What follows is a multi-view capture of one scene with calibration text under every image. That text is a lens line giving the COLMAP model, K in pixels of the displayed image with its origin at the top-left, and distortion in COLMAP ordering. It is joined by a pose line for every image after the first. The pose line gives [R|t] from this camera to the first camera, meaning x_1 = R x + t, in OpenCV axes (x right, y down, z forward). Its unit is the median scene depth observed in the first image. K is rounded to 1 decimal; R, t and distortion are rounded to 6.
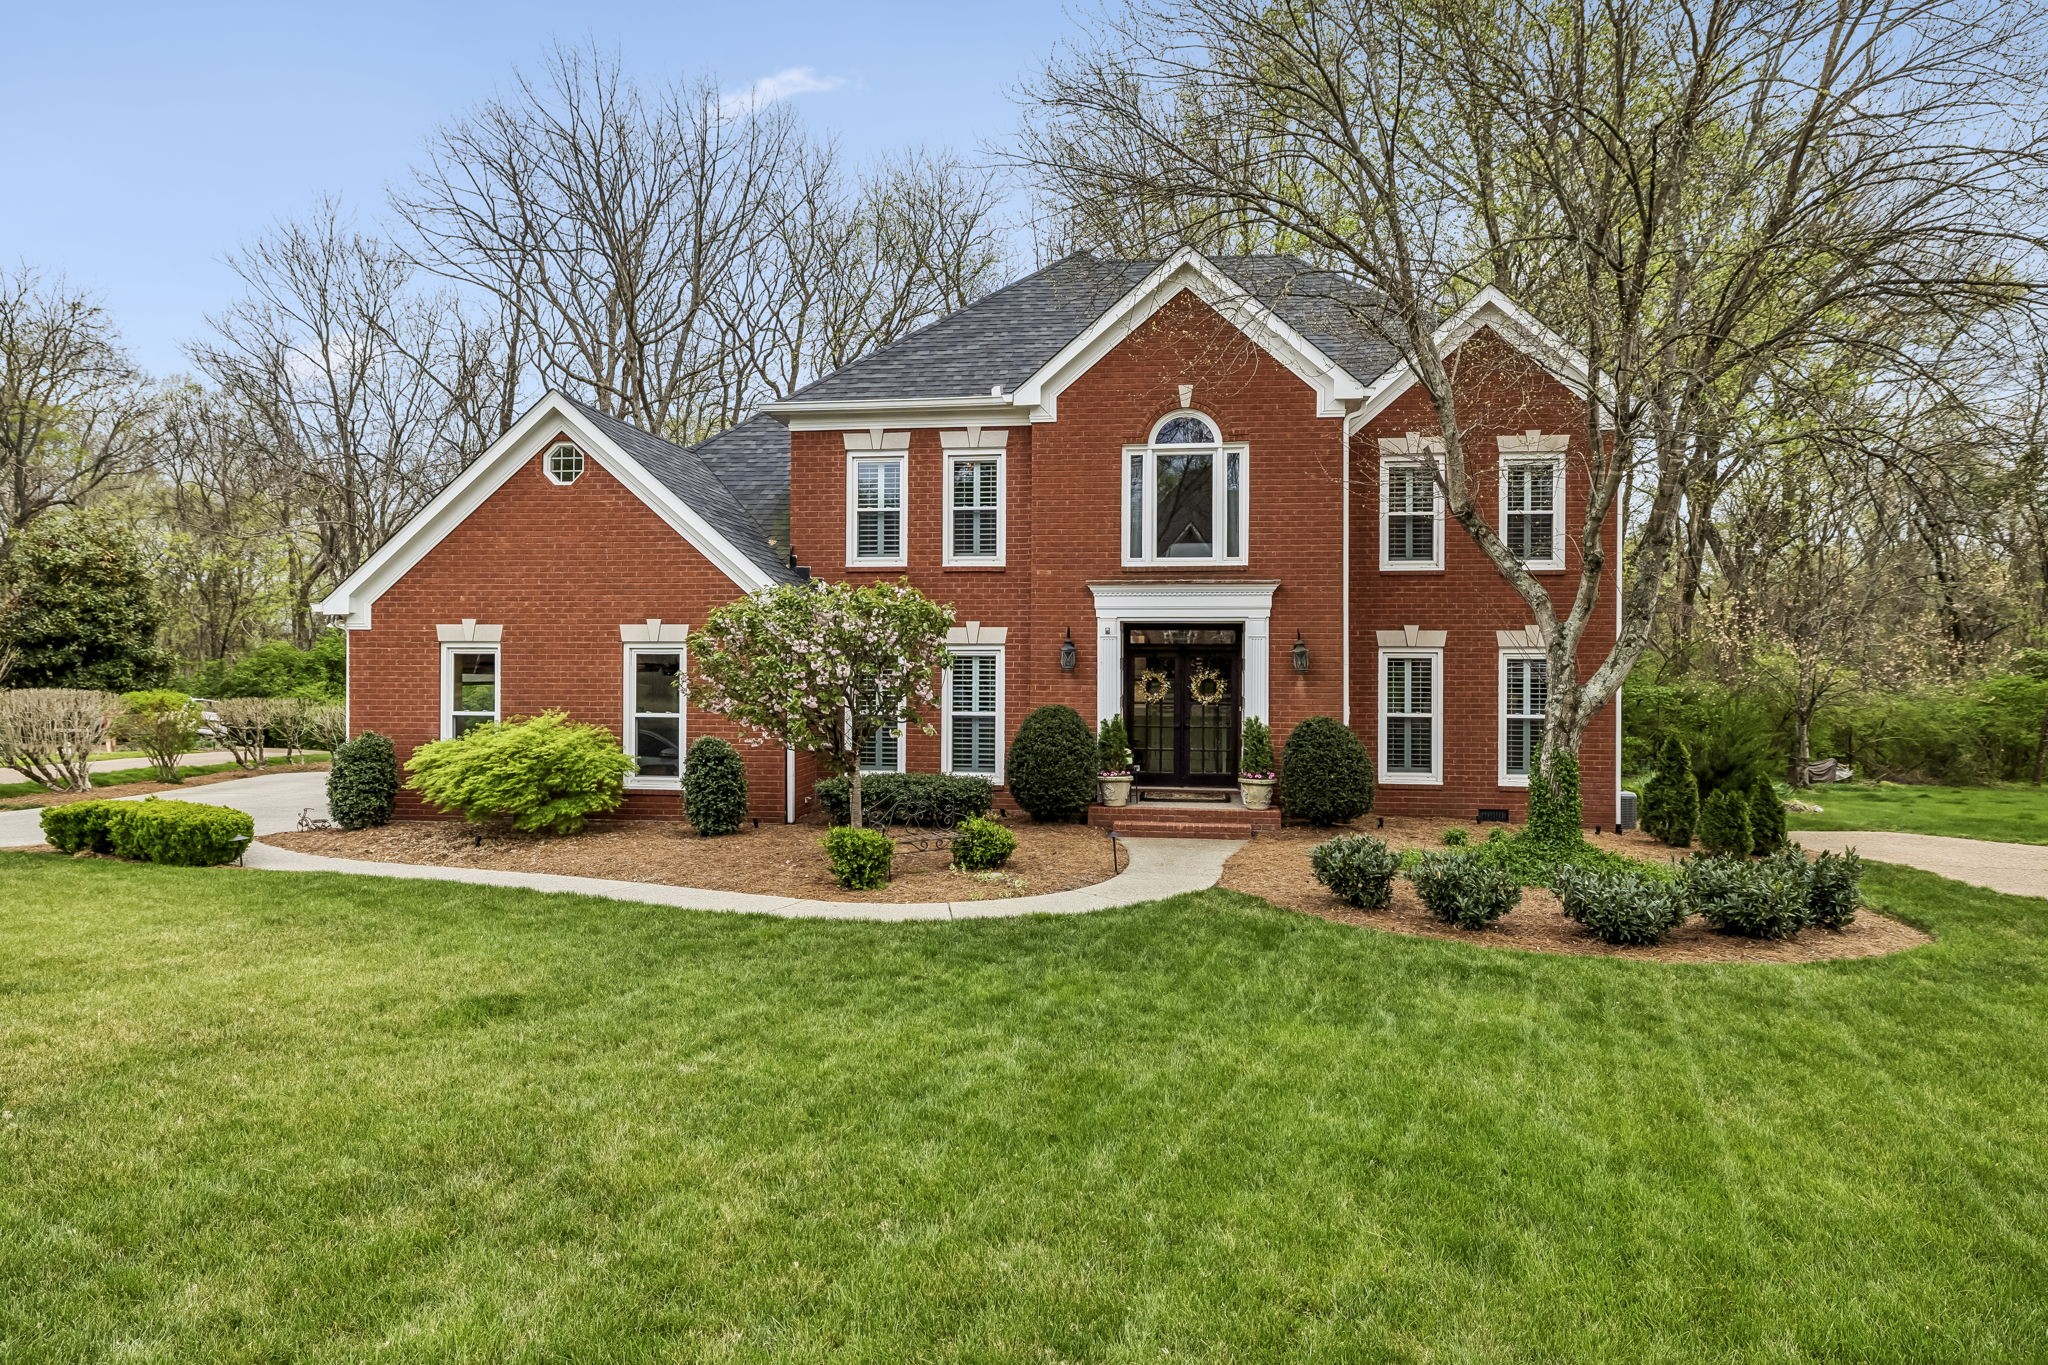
lens RADIAL K [[1004.0, 0, 1030.9], [0, 1004.0, 676.5], [0, 0, 1]] dist [-0.001885, -0.000083]
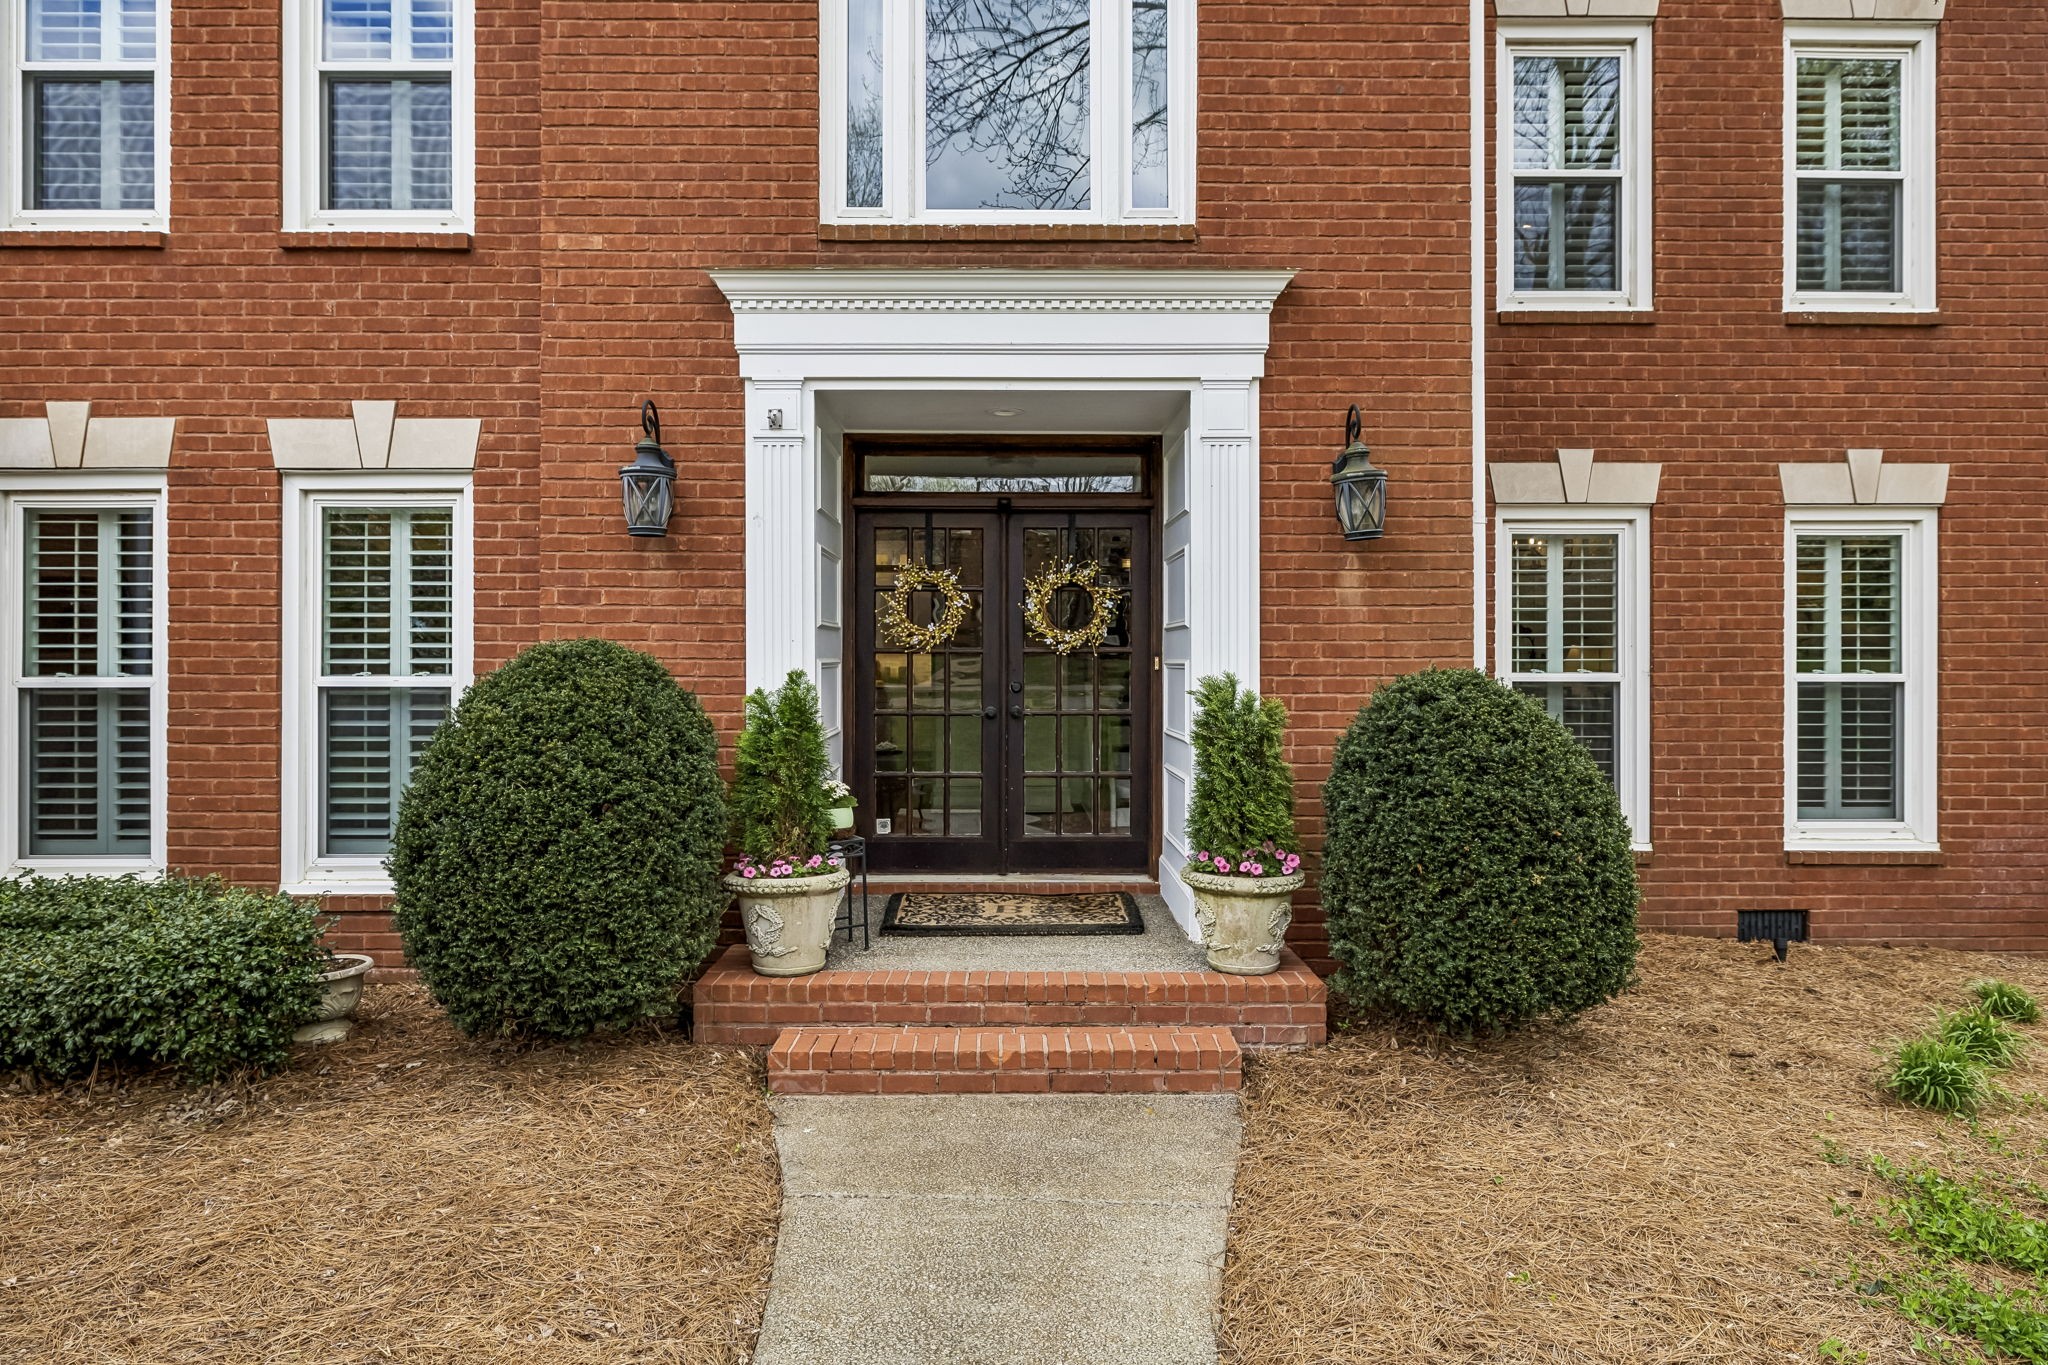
lens RADIAL K [[1004.0, 0, 1030.9], [0, 1004.0, 676.5], [0, 0, 1]] dist [-0.001885, -0.000083]
pose [[0.983535, -0.004227, 0.180670, 0.098175], [0.003978, 0.999991, 0.001743, 0.037493], [-0.180676, -0.000995, 0.983542, 0.662856]]
